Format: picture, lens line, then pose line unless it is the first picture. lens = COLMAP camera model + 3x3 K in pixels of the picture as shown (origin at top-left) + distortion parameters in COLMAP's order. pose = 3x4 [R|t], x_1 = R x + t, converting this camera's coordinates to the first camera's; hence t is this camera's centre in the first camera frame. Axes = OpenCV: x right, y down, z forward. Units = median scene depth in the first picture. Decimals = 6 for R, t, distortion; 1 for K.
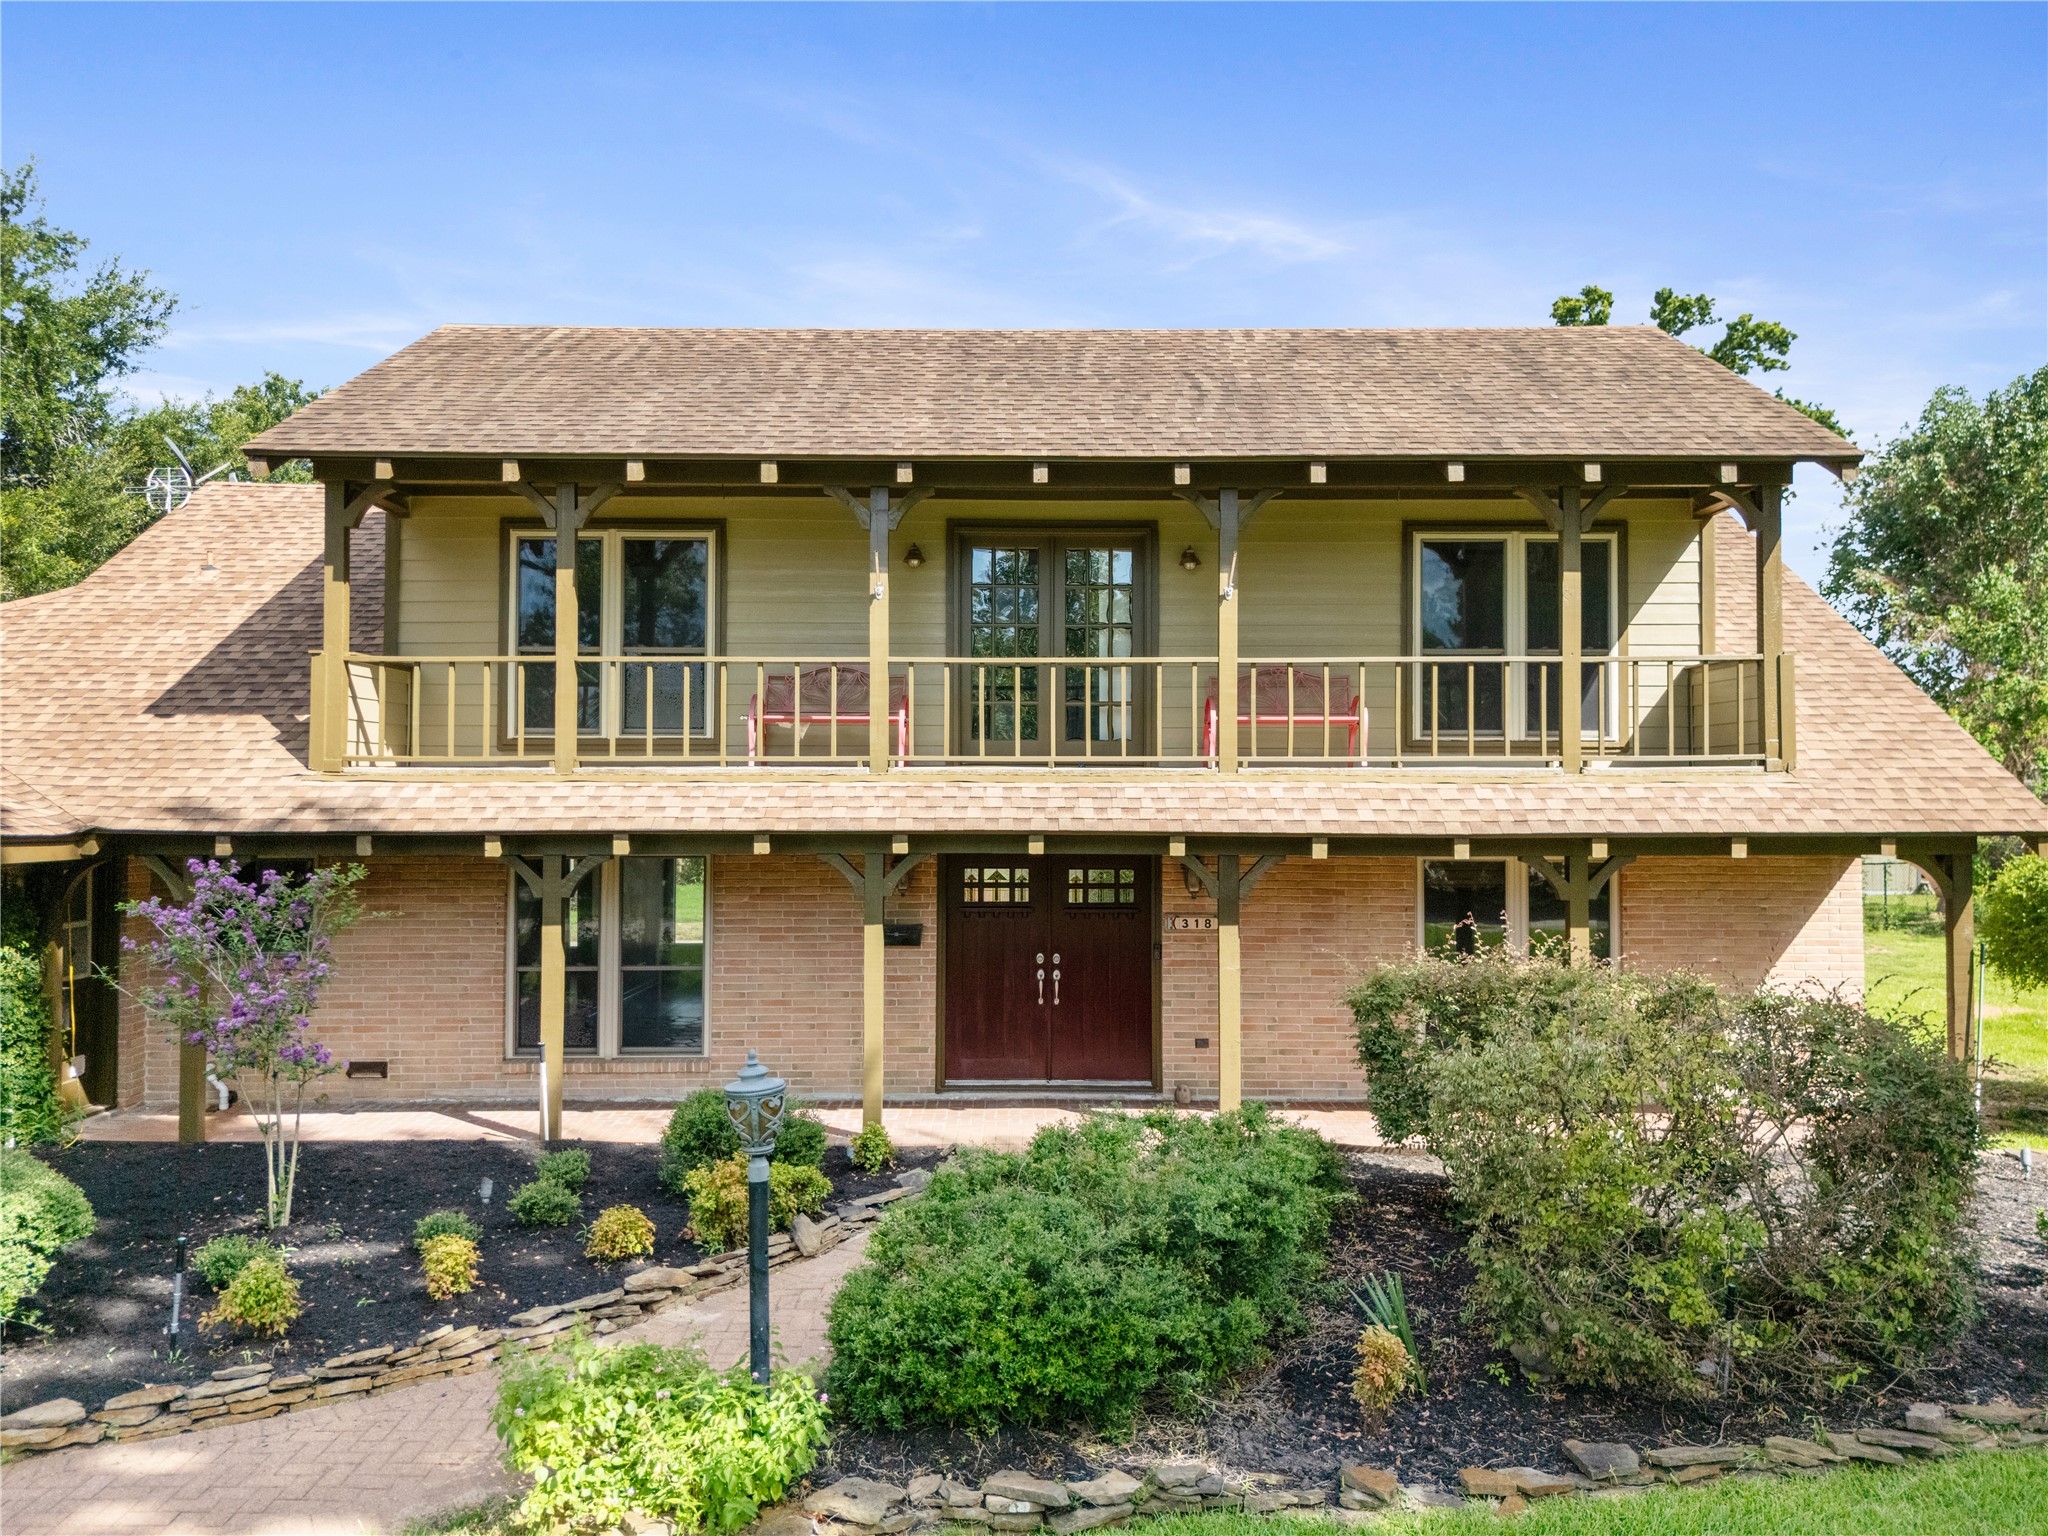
lens RADIAL K [[1426.5, 0, 1024.0], [0, 1426.5, 768.0], [0, 0, 1]] dist [0.041524, 0.001572]
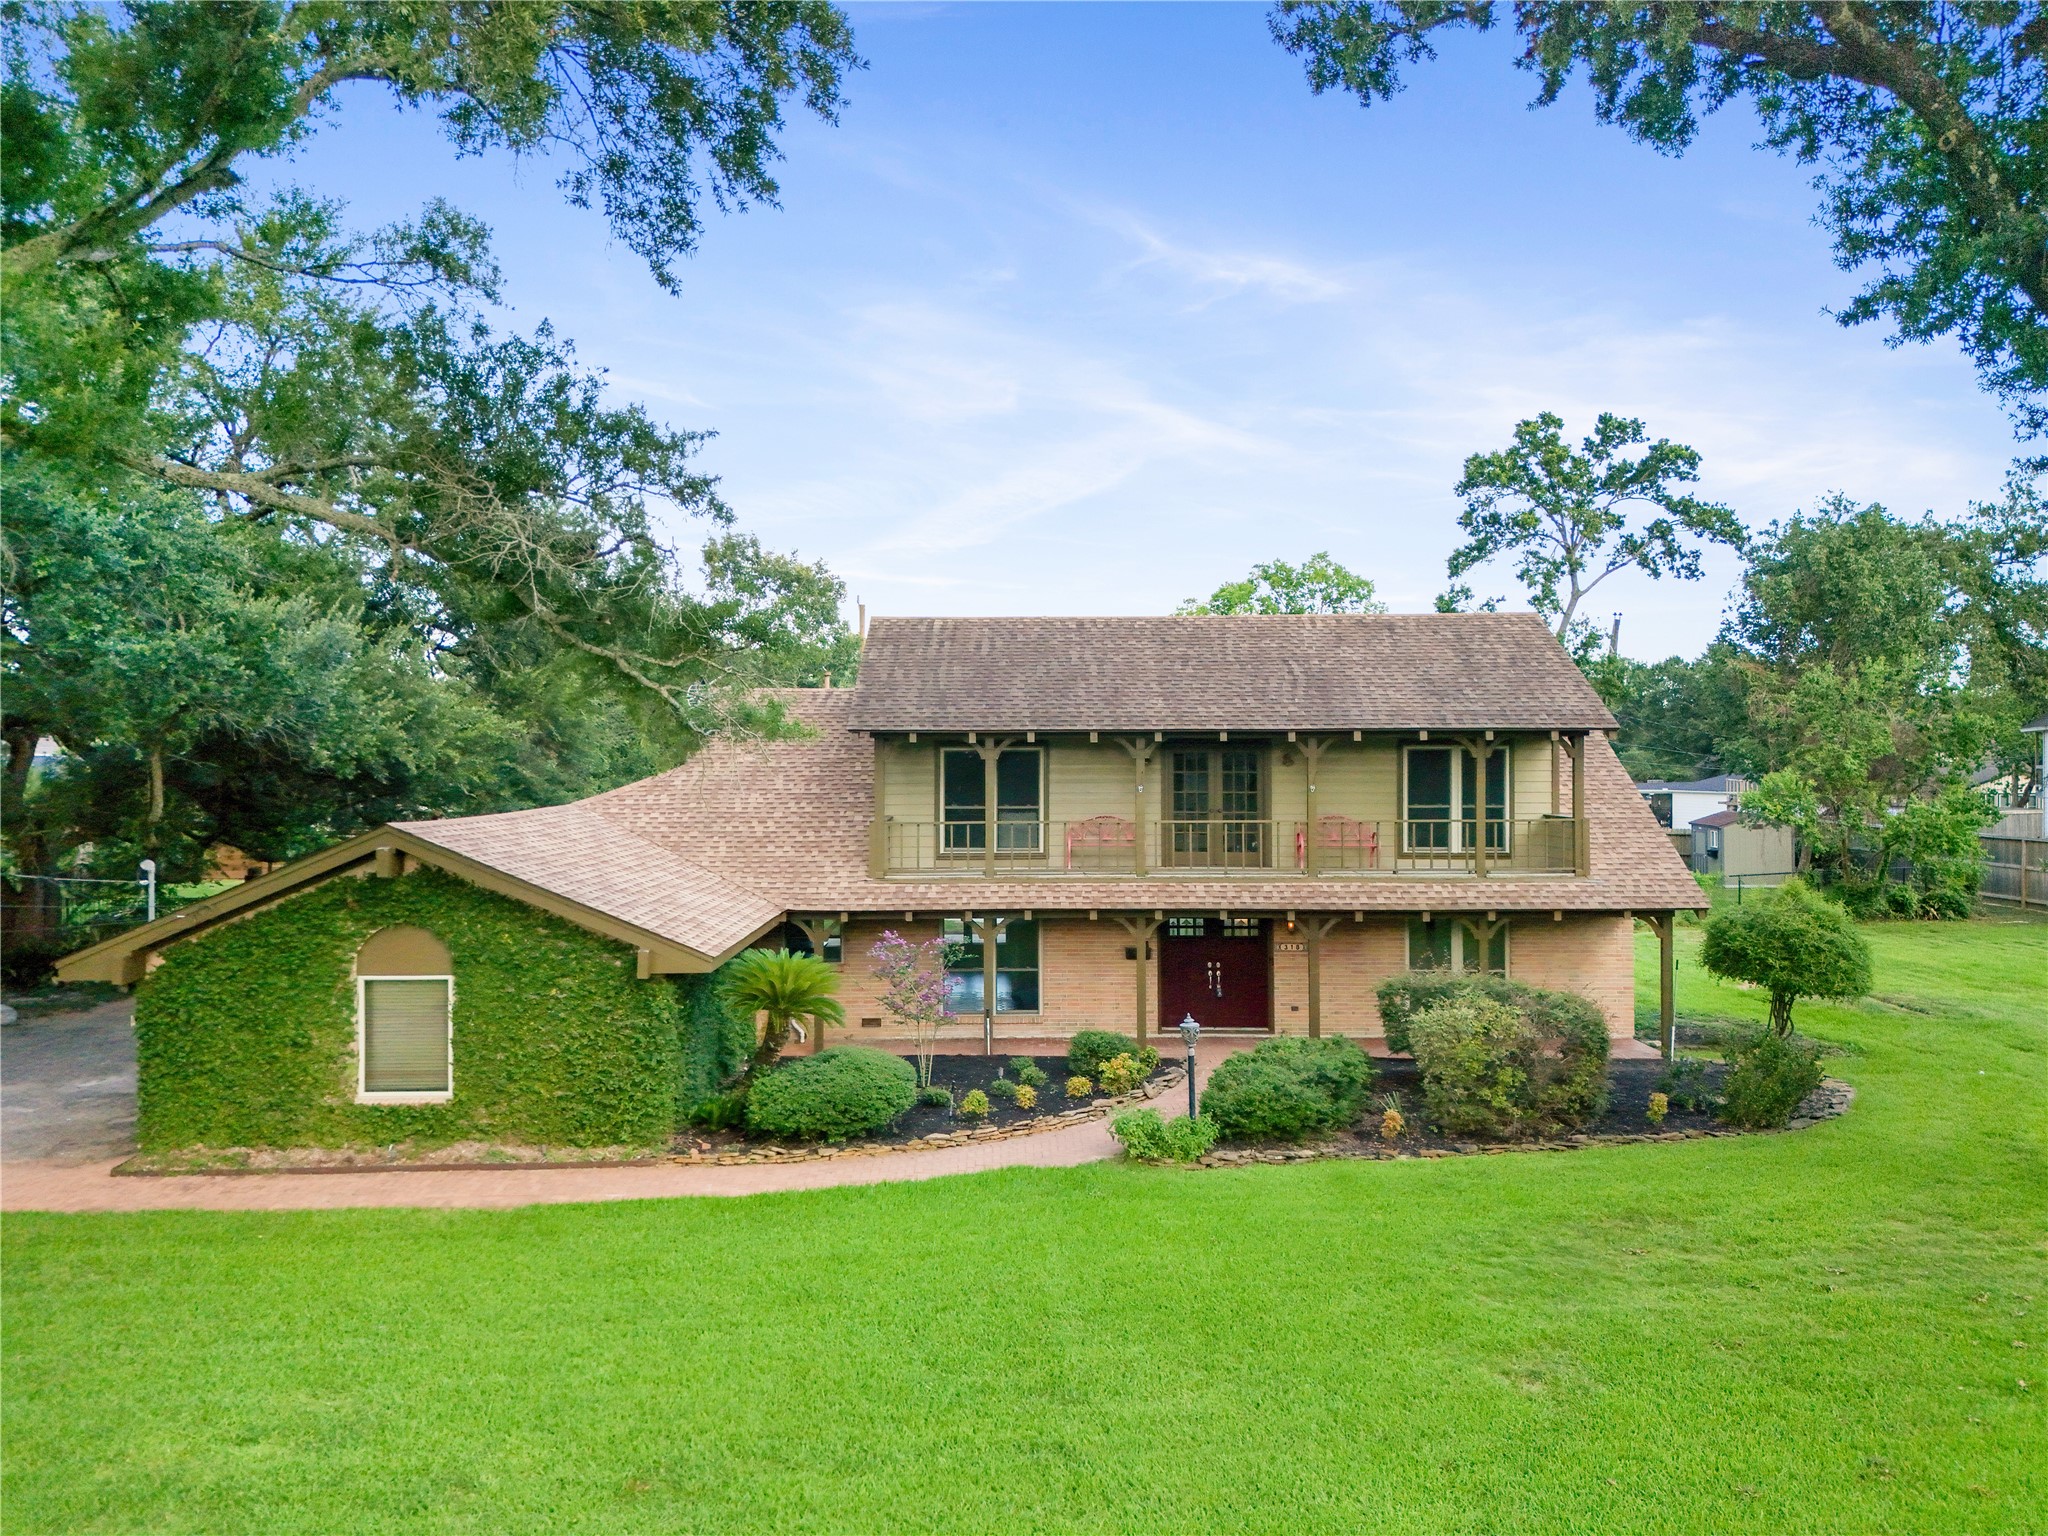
lens RADIAL K [[1420.2, 0, 1024.0], [0, 1420.2, 768.0], [0, 0, 1]] dist [0.088837, -0.000612]
pose [[0.999972, -0.005816, 0.004662, -0.286425], [0.005685, 0.999602, 0.027646, -0.217270], [-0.004821, -0.027619, 0.999607, -1.064353]]
